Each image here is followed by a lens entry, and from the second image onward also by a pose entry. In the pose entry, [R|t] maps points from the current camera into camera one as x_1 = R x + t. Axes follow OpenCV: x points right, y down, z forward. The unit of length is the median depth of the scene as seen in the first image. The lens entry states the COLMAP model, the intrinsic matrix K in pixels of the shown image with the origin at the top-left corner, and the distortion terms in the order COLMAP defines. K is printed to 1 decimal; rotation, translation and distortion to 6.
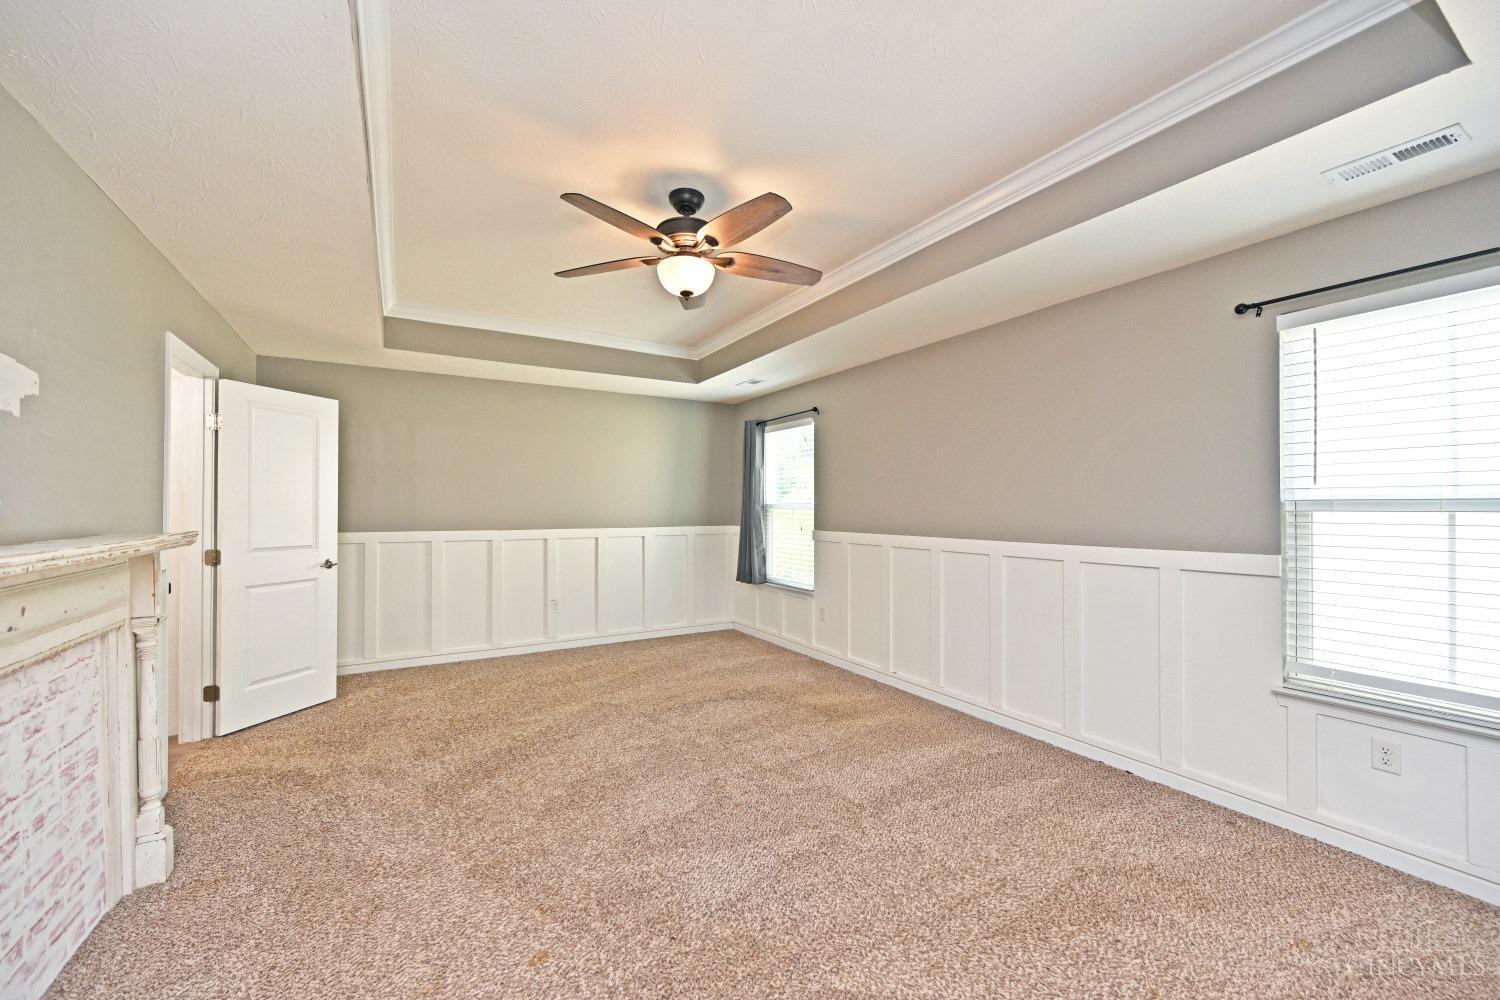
lens RADIAL K [[588.7, 0, 746.0], [0, 588.7, 502.8], [0, 0, 1]] dist [-0.004107, 0.000520]
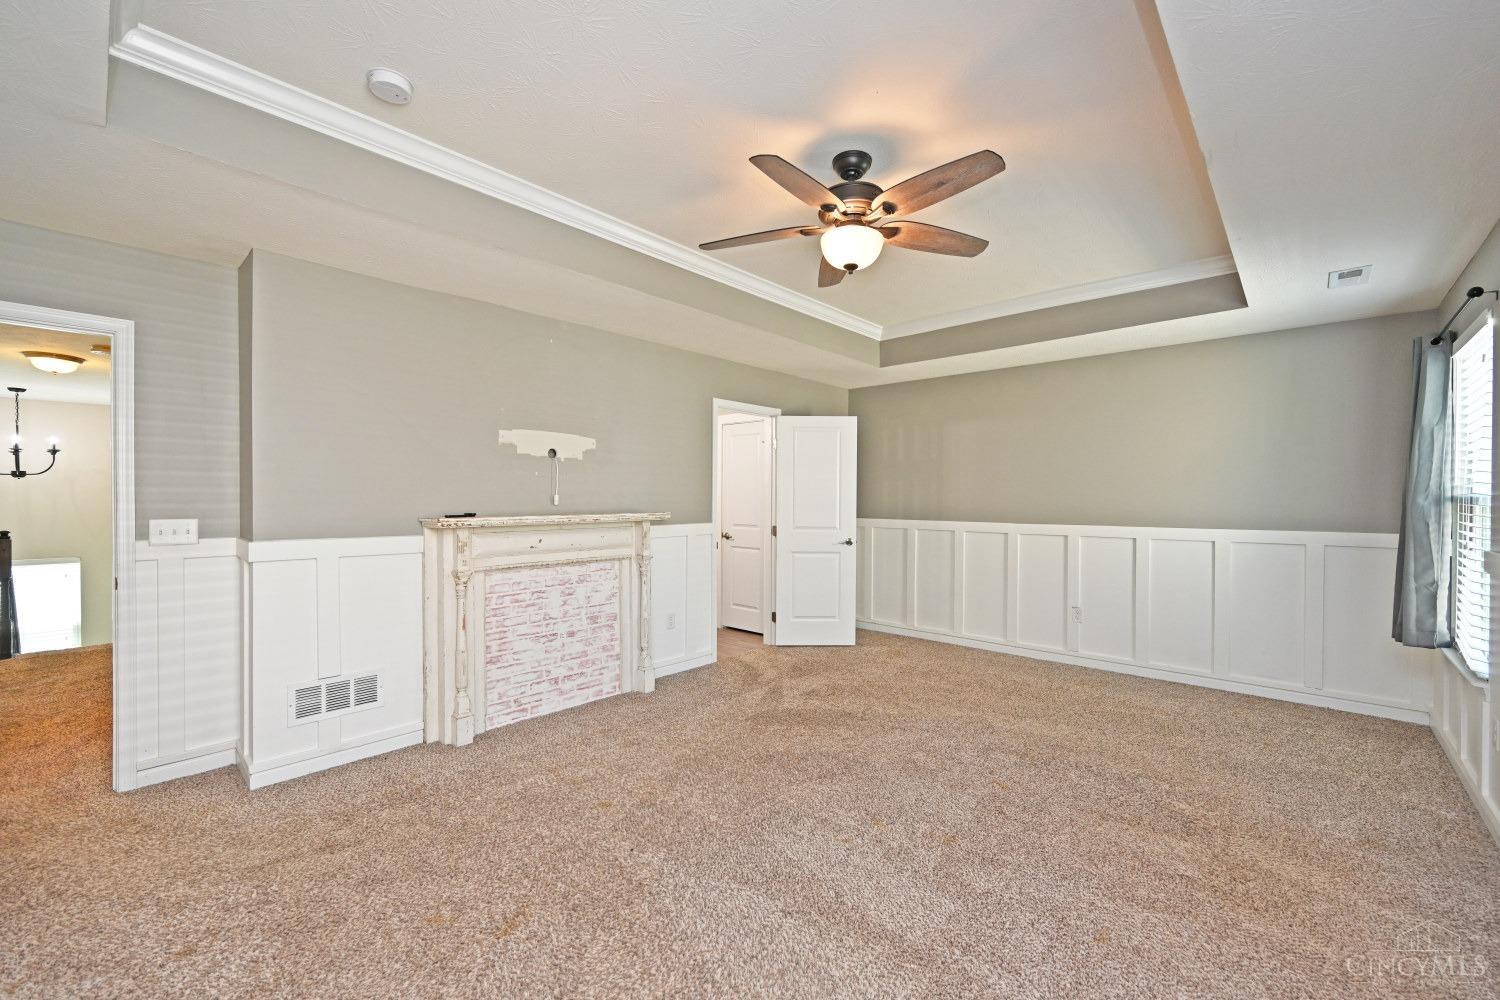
lens RADIAL K [[588.7, 0, 746.0], [0, 588.7, 502.8], [0, 0, 1]] dist [-0.004107, 0.000520]
pose [[0.292523, 0.007116, -0.956232, 0.480205], [0.004529, 0.999951, 0.008827, 0.003441], [0.956248, -0.006913, 0.292476, 0.387055]]
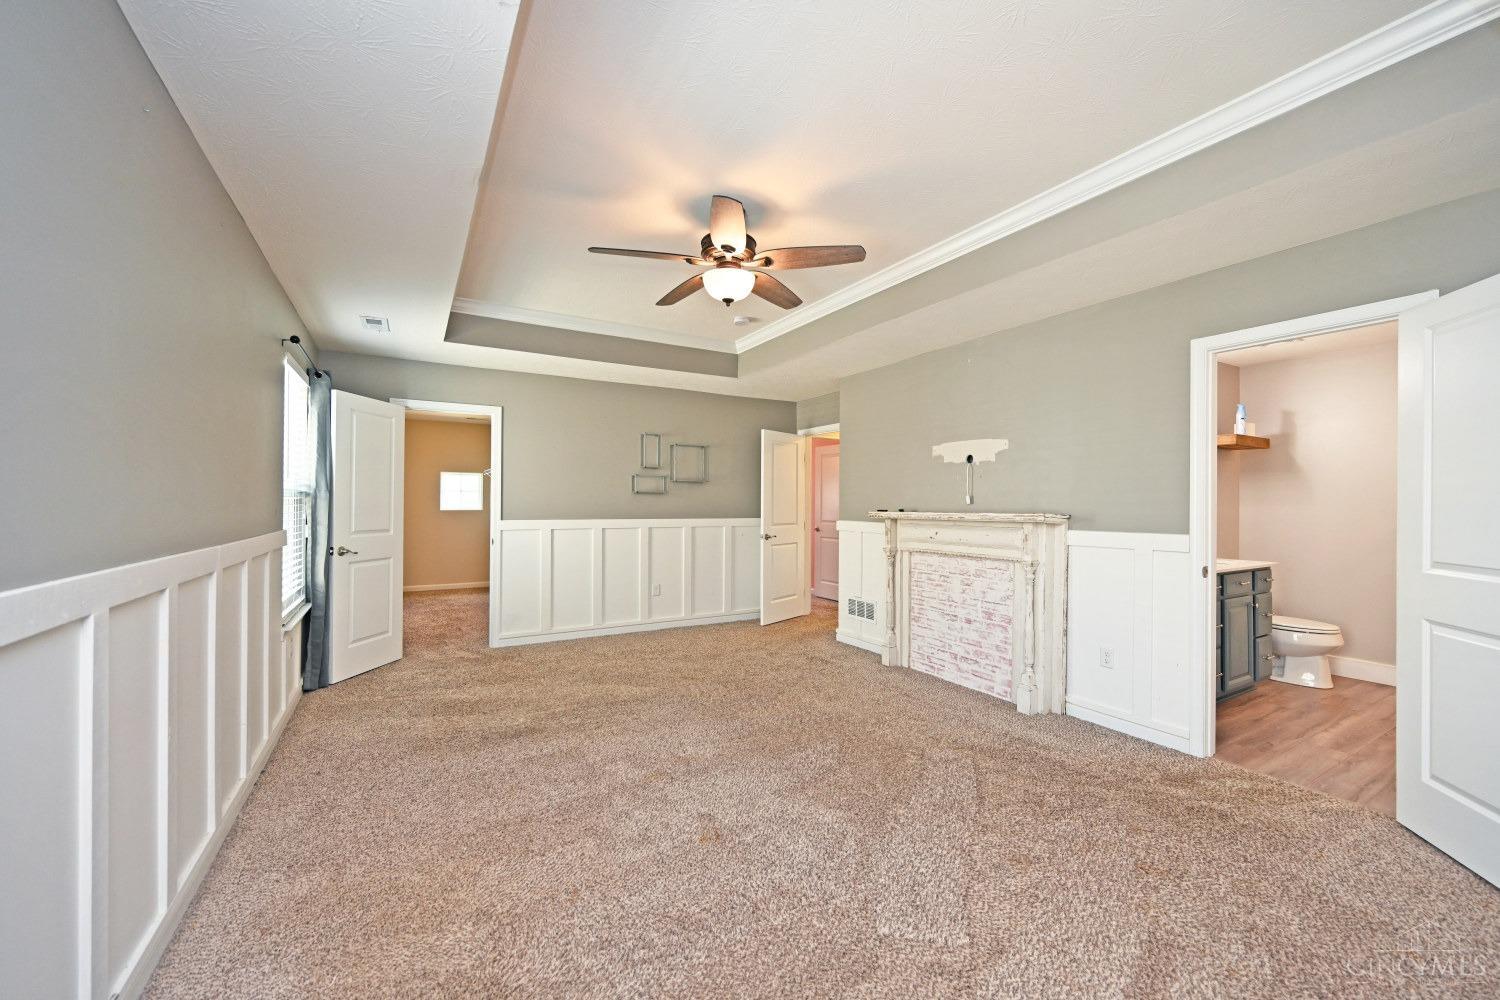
lens RADIAL K [[588.7, 0, 746.0], [0, 588.7, 502.8], [0, 0, 1]] dist [-0.004107, 0.000520]
pose [[-0.999988, -0.004814, -0.000444, -0.090172], [-0.004810, 0.999941, -0.009711, 0.022717], [0.000491, -0.009709, -0.999953, 1.408308]]
